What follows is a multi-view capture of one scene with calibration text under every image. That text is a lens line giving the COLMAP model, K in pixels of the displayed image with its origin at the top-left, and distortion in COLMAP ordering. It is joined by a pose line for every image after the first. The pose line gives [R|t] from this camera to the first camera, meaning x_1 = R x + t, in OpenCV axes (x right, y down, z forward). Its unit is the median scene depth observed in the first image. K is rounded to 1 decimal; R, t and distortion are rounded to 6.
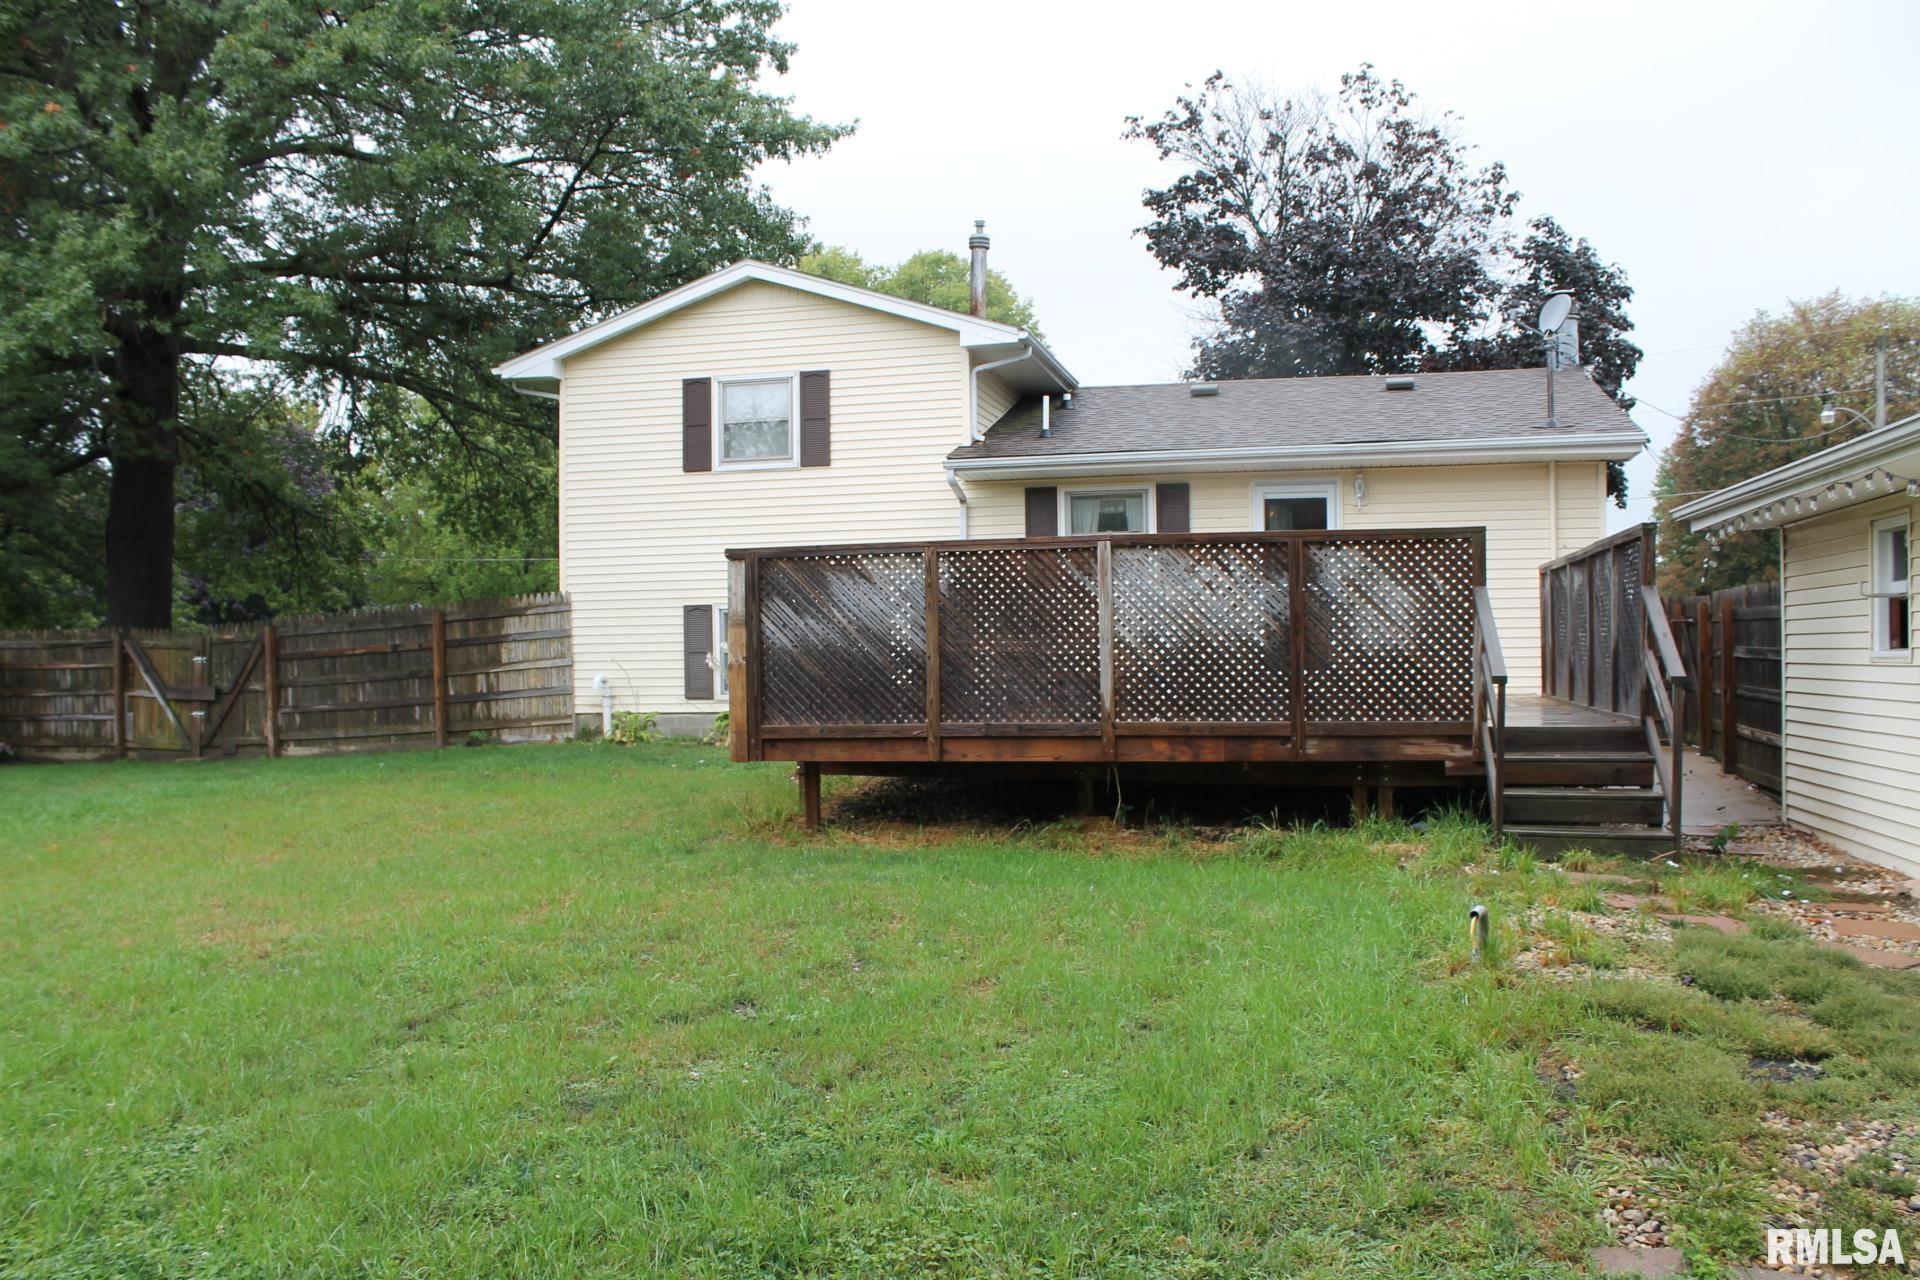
lens RADIAL K [[1587.6, 0, 948.2], [0, 1587.6, 679.3], [0, 0, 1]] dist [-0.172561, 0.147369]
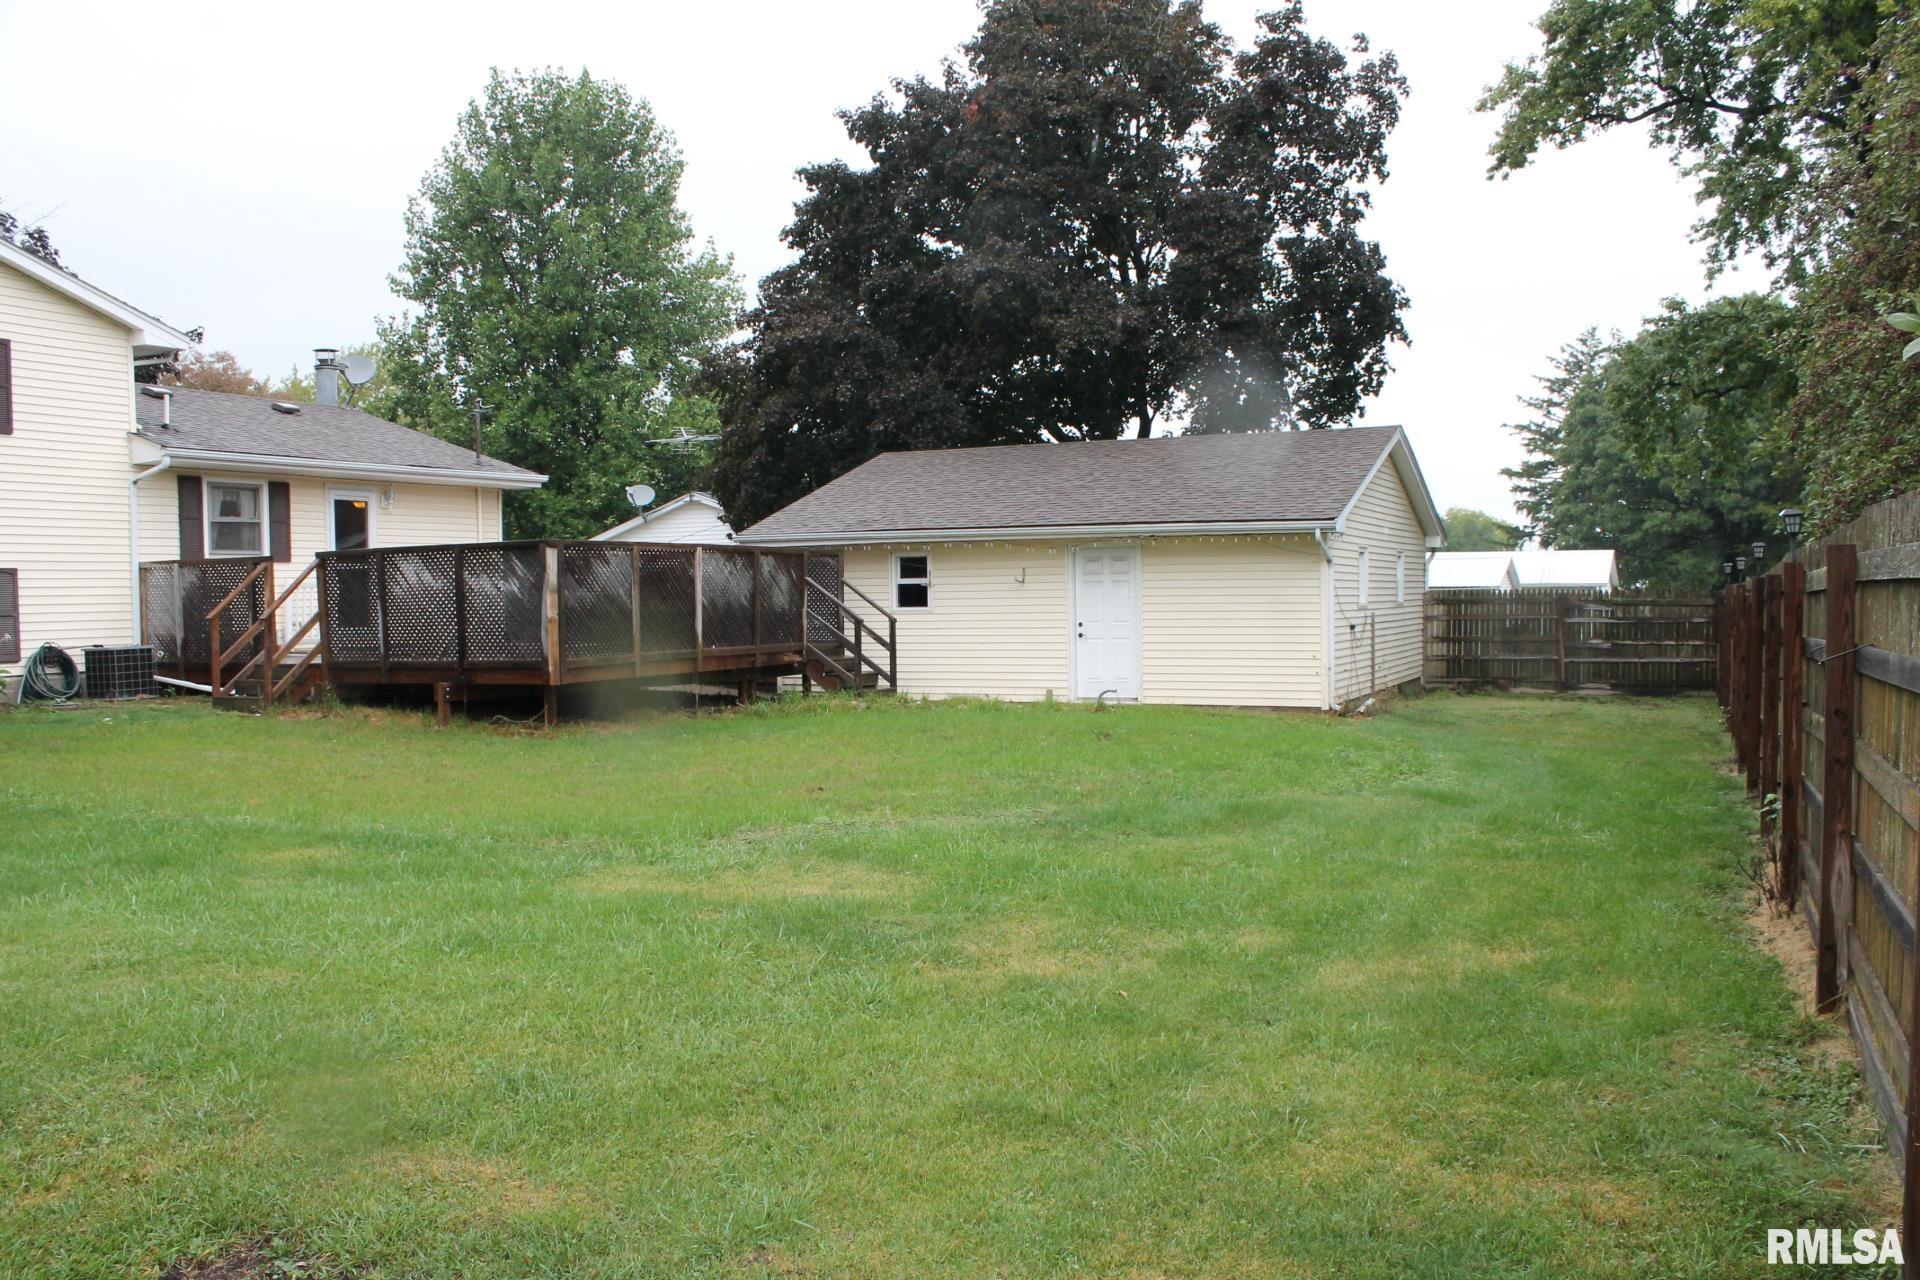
lens RADIAL K [[1587.6, 0, 948.2], [0, 1587.6, 679.3], [0, 0, 1]] dist [-0.172561, 0.147369]
pose [[0.216817, -0.042620, 0.975281, -0.862411], [0.024072, 0.998976, 0.038304, -0.000374], [-0.975915, 0.015172, 0.217621, 0.190690]]
